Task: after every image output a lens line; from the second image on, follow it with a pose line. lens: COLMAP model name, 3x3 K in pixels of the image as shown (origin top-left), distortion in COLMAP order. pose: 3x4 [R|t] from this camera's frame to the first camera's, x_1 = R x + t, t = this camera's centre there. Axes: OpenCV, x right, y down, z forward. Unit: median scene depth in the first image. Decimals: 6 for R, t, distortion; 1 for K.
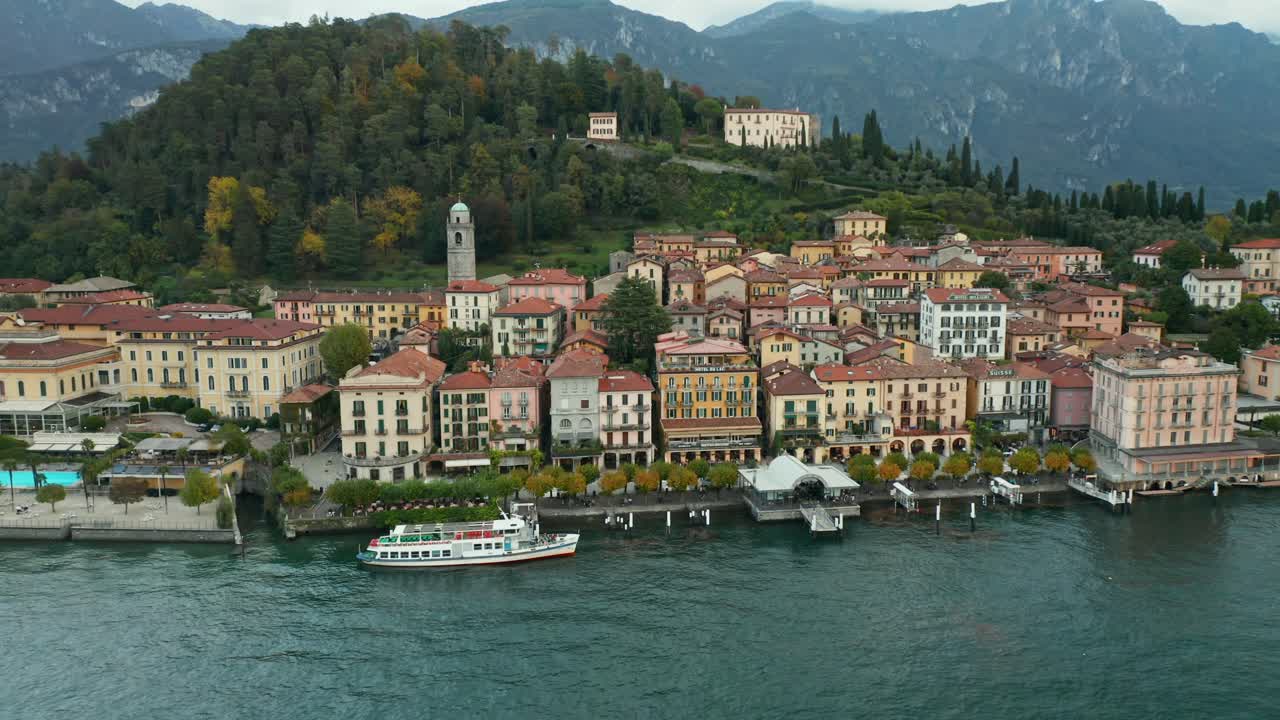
lens RADIAL K [[1002.4, 0, 645.8], [0, 1002.4, 360.9], [0, 0, 1]] dist [0.048478, -0.048596]
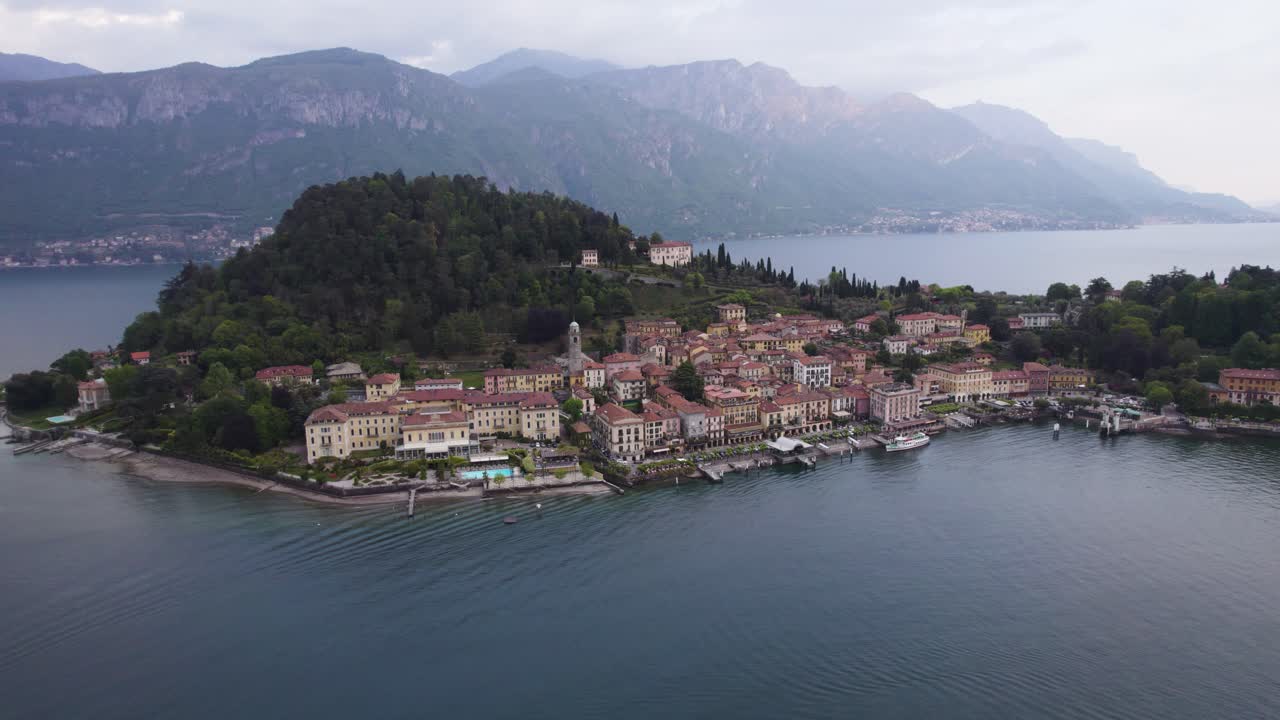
lens RADIAL K [[826.2, 0, 652.3], [0, 826.2, 360.2], [0, 0, 1]] dist [-0.035658, 0.002081]
pose [[0.953636, -0.059892, 0.294943, -0.532374], [0.051334, 0.998008, 0.036681, -0.134005], [-0.296553, -0.019840, 0.954810, -0.639225]]
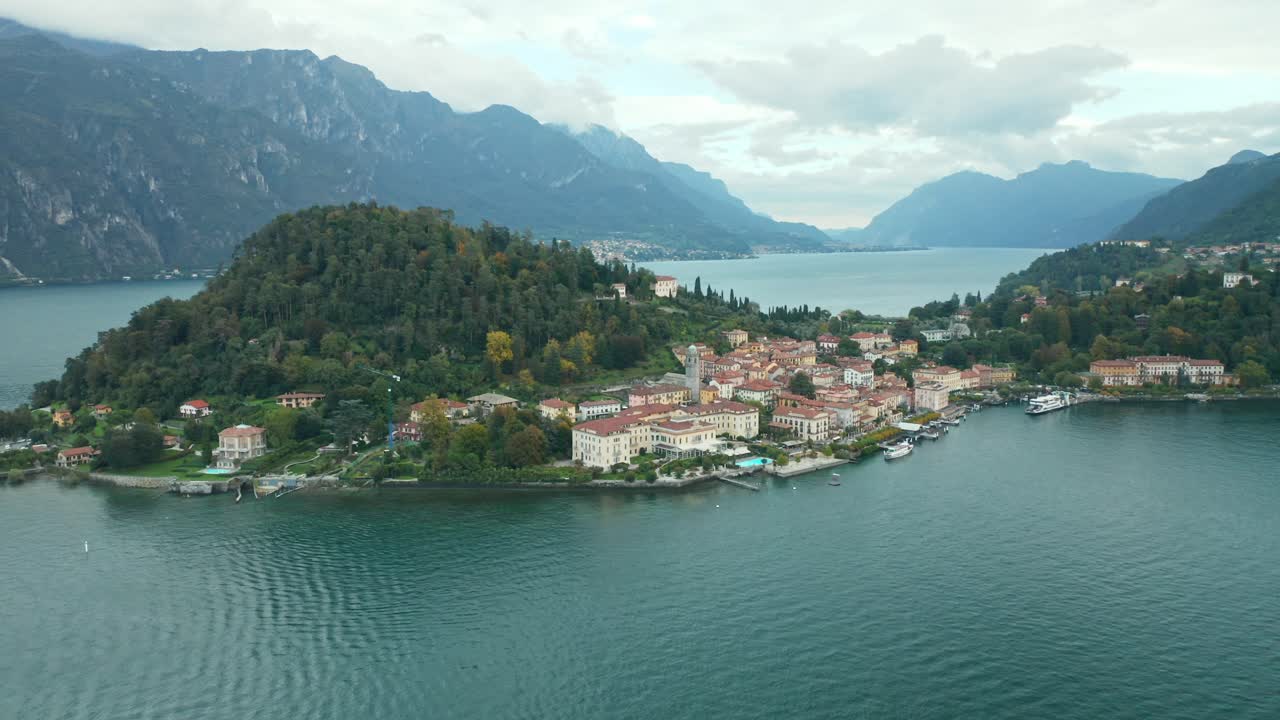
lens RADIAL K [[1002.4, 0, 645.8], [0, 1002.4, 360.9], [0, 0, 1]] dist [0.048478, -0.048596]
pose [[0.718230, -0.081590, 0.691006, -1.871370], [0.098562, 0.995017, 0.015041, -0.167287], [-0.688790, 0.057304, 0.722693, -0.598946]]
